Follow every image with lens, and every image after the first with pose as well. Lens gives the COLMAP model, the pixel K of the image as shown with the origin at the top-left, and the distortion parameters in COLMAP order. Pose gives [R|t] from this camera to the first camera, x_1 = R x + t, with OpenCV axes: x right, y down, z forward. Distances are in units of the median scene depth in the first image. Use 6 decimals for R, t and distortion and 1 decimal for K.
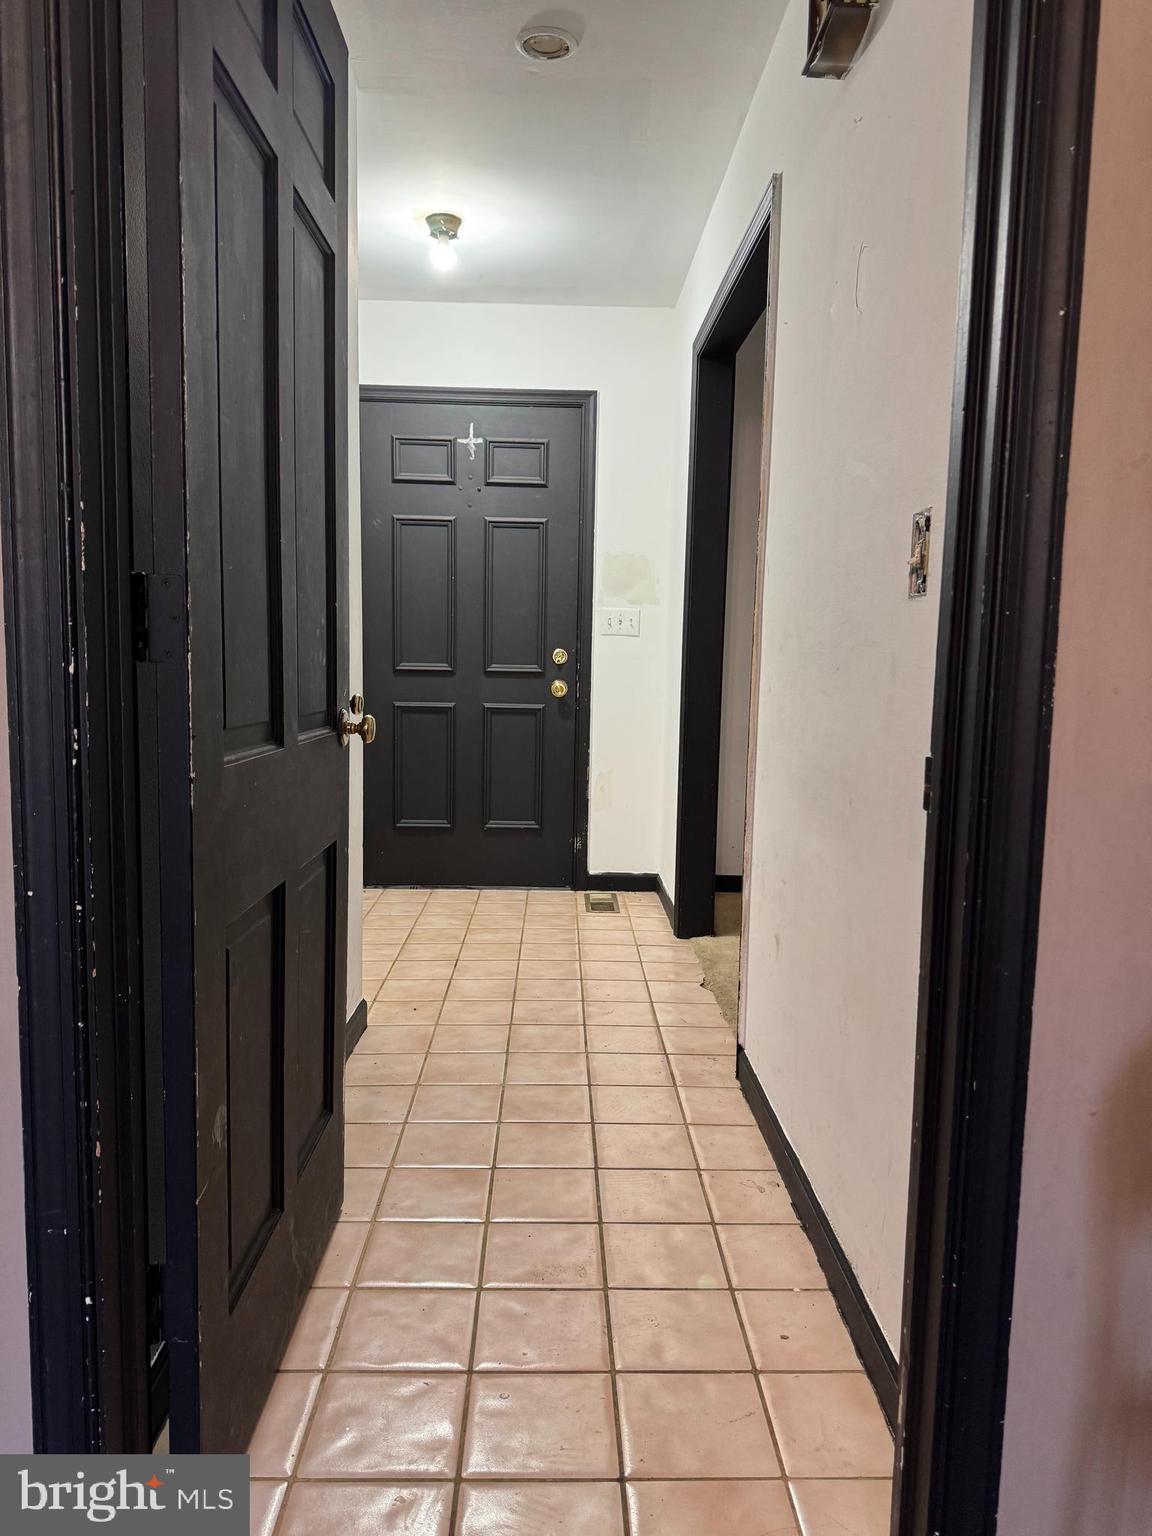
lens RADIAL K [[1080.4, 0, 576.3], [0, 1080.4, 772.9], [0, 0, 1]] dist [0.115645, -0.161201]
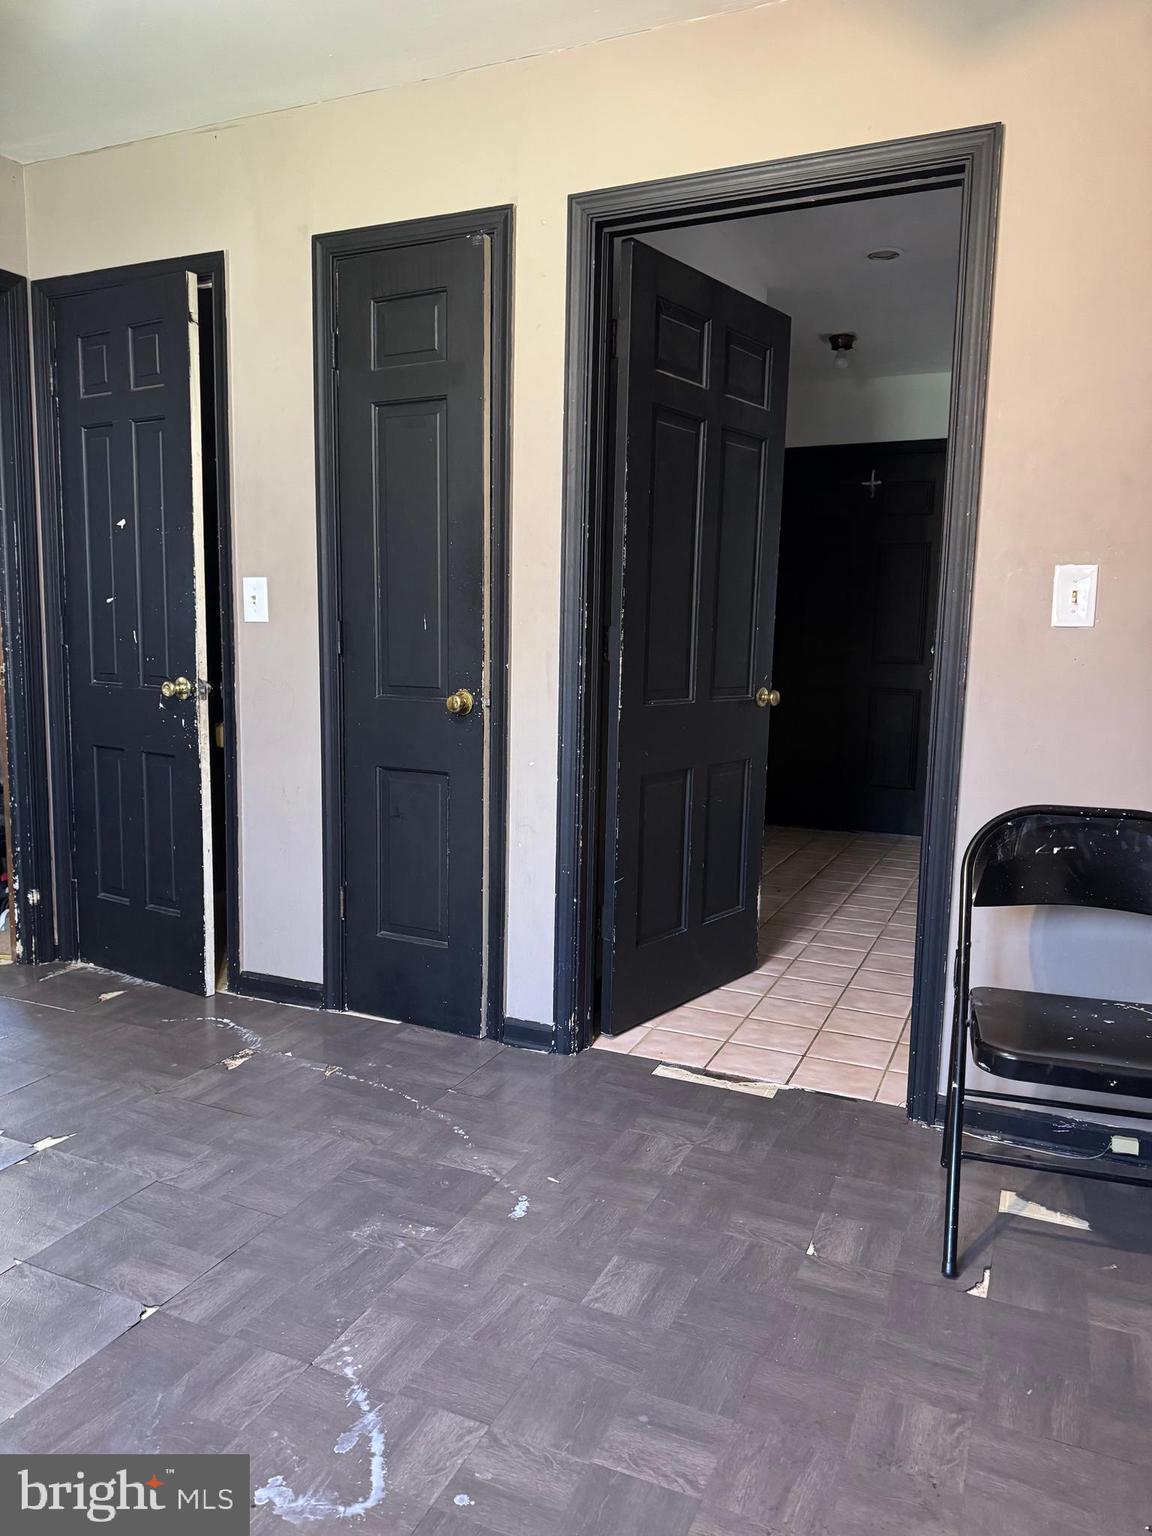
lens RADIAL K [[1088.0, 0, 580.4], [0, 1088.0, 777.2], [0, 0, 1]] dist [-0.000038, -0.005105]
pose [[0.907950, 0.050989, -0.415964, 0.633437], [-0.045464, 0.998697, 0.023183, 0.115090], [0.416604, -0.002138, 0.909085, -1.356217]]
